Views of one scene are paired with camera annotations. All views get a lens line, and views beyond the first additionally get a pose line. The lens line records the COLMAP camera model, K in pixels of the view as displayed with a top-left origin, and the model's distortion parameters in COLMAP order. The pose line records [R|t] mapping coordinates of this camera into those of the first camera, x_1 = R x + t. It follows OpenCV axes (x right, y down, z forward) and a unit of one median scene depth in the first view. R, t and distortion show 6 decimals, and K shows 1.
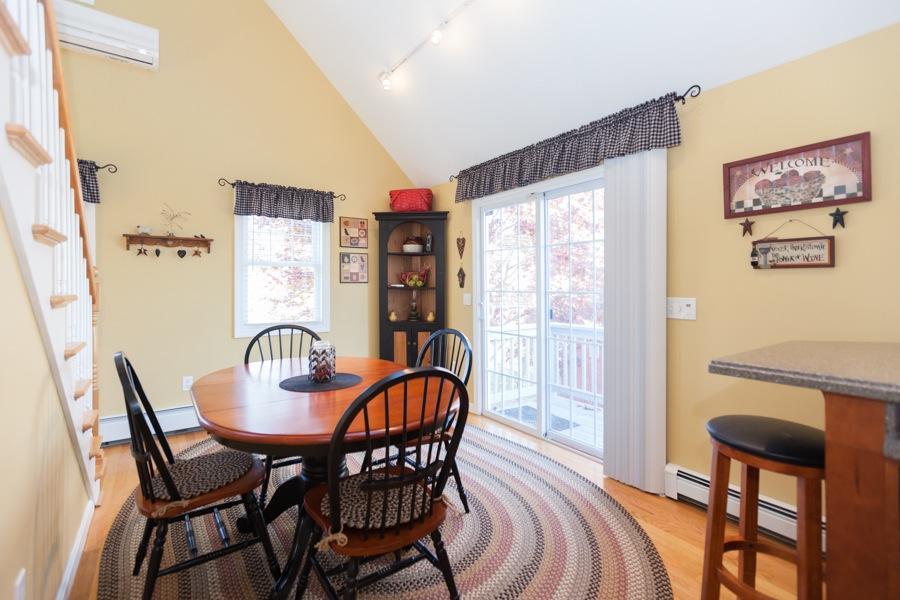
lens RADIAL K [[404.8, 0, 449.5], [0, 404.8, 296.3], [0, 0, 1]] dist [0.000392, 0.000051]
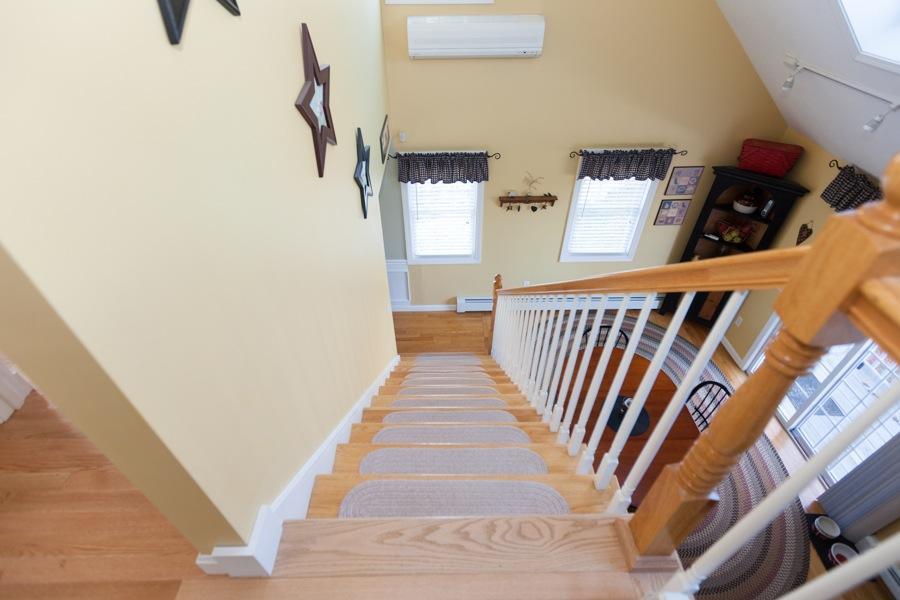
lens RADIAL K [[420.0, 0, 450.0], [0, 420.0, 300.0], [0, 0, 1]] dist [0.000072, 0.000559]
pose [[0.811642, 0.371761, -0.450590, -0.135774], [0.000863, 0.770589, 0.637332, -0.611409], [0.584155, -0.517674, 0.625122, -0.125234]]
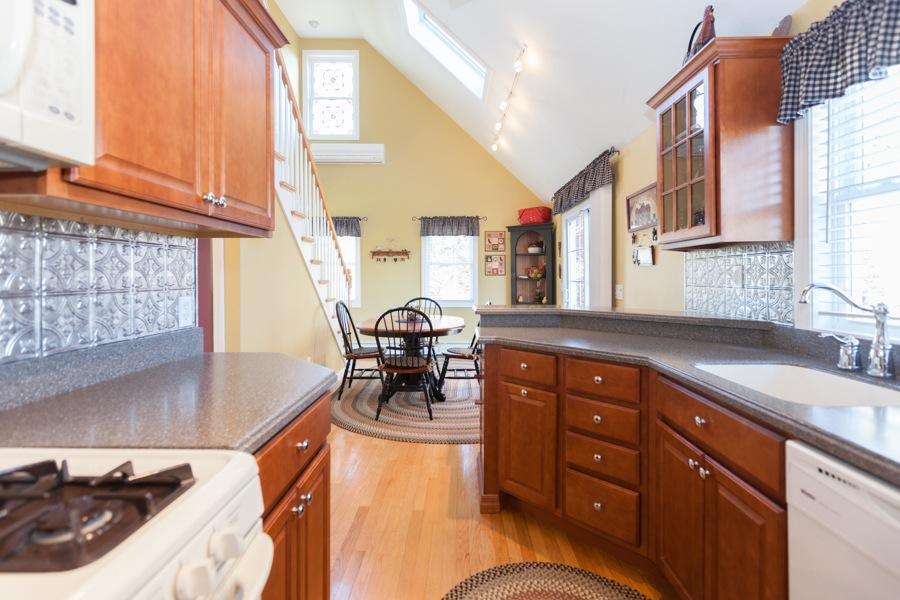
lens RADIAL K [[426.3, 0, 463.5], [0, 426.3, 280.4], [0, 0, 1]] dist [0.001781, 0.000103]
pose [[0.821927, 0.001879, -0.569589, 0.568528], [-0.014686, 0.999732, -0.017893, 0.013816], [0.569403, 0.023072, 0.821735, -0.333986]]
